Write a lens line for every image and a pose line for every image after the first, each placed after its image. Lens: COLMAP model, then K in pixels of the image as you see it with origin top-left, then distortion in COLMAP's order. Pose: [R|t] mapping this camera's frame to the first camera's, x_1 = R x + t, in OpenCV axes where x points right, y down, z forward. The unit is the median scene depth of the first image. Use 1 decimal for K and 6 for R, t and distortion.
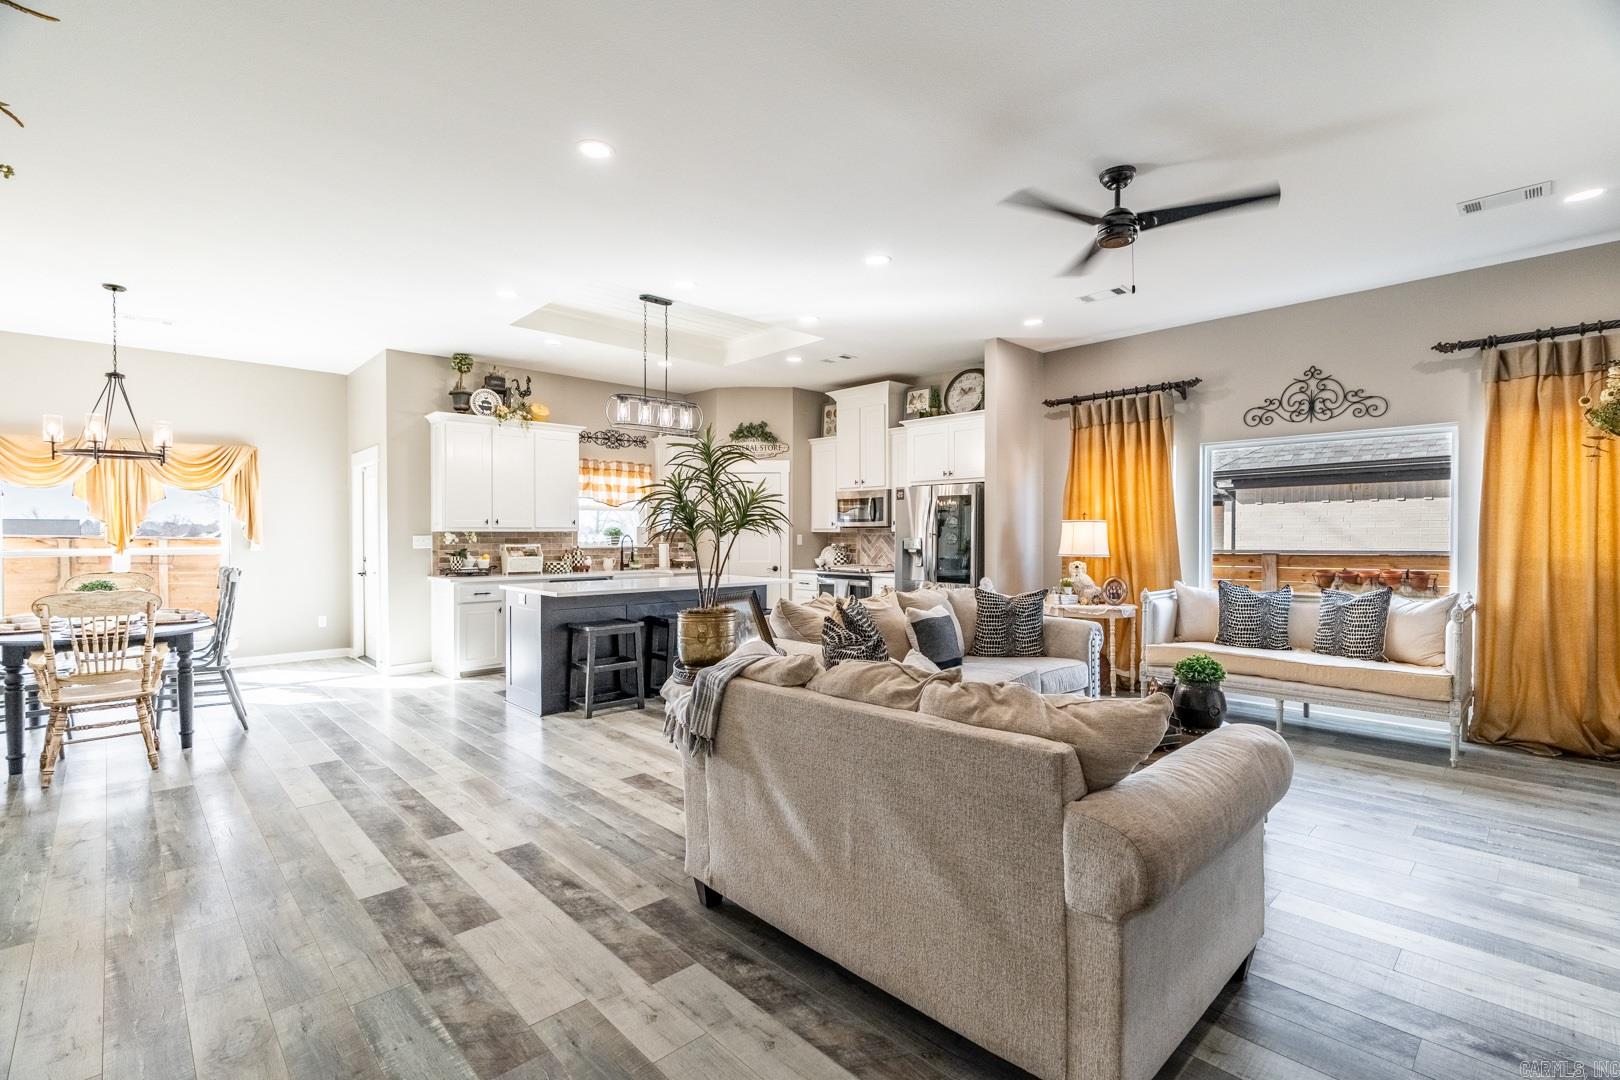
lens RADIAL K [[729.5, 0, 801.0], [0, 729.5, 545.0], [0, 0, 1]] dist [-0.000564, 0.000700]
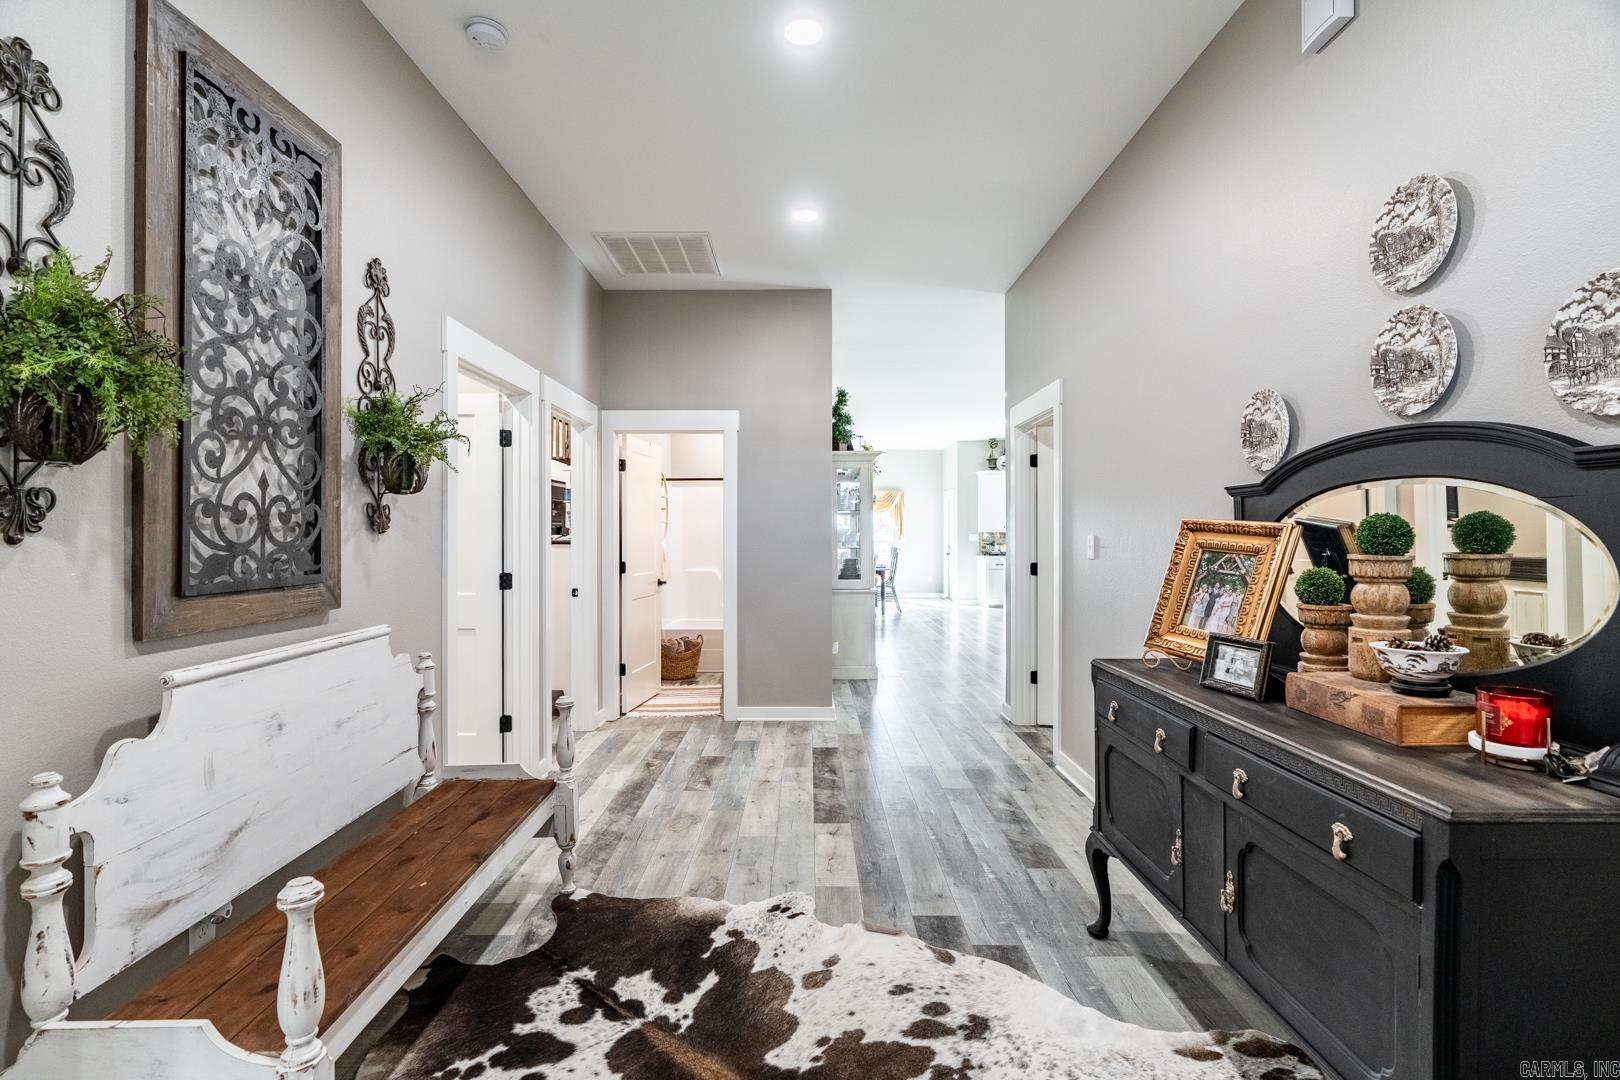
lens RADIAL K [[729.5, 0, 809.3], [0, 729.5, 535.7], [0, 0, 1]] dist [-0.000564, 0.000700]
pose [[0.726095, 0.005801, -0.687570, 0.492718], [-0.011441, 0.999928, -0.003646, 0.002796], [0.687500, 0.010514, 0.726109, -0.700829]]
